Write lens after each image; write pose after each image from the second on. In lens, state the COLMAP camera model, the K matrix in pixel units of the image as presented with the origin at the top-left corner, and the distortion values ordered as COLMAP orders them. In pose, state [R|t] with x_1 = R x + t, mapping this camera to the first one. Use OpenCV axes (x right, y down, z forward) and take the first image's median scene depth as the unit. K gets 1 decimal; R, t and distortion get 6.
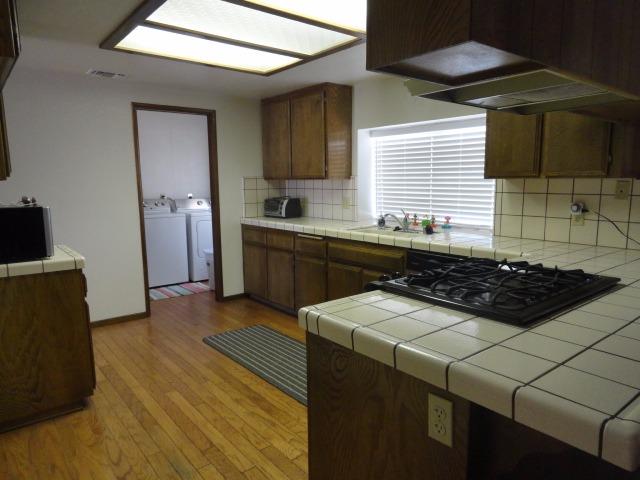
lens RADIAL K [[446.2, 0, 320.0], [0, 446.2, 240.0], [0, 0, 1]] dist [-0.000681, -0.000797]
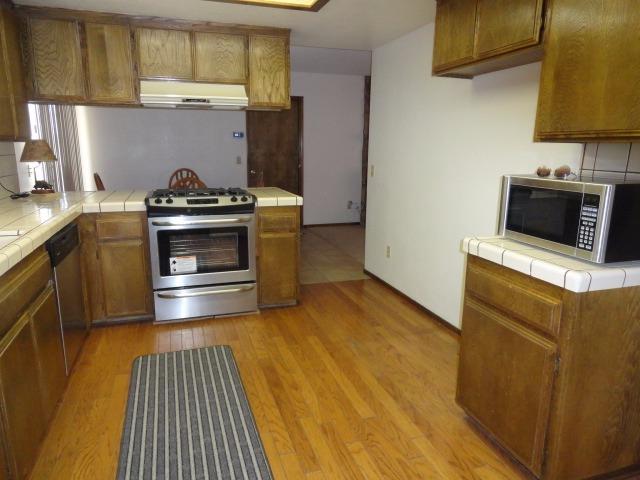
lens RADIAL K [[446.2, 0, 320.0], [0, 446.2, 240.0], [0, 0, 1]] dist [-0.000681, -0.000797]
pose [[-0.935634, -0.075199, 0.344869, -0.520010], [0.046908, 0.941886, 0.332640, -0.225201], [-0.349842, 0.327406, -0.877733, 1.675646]]
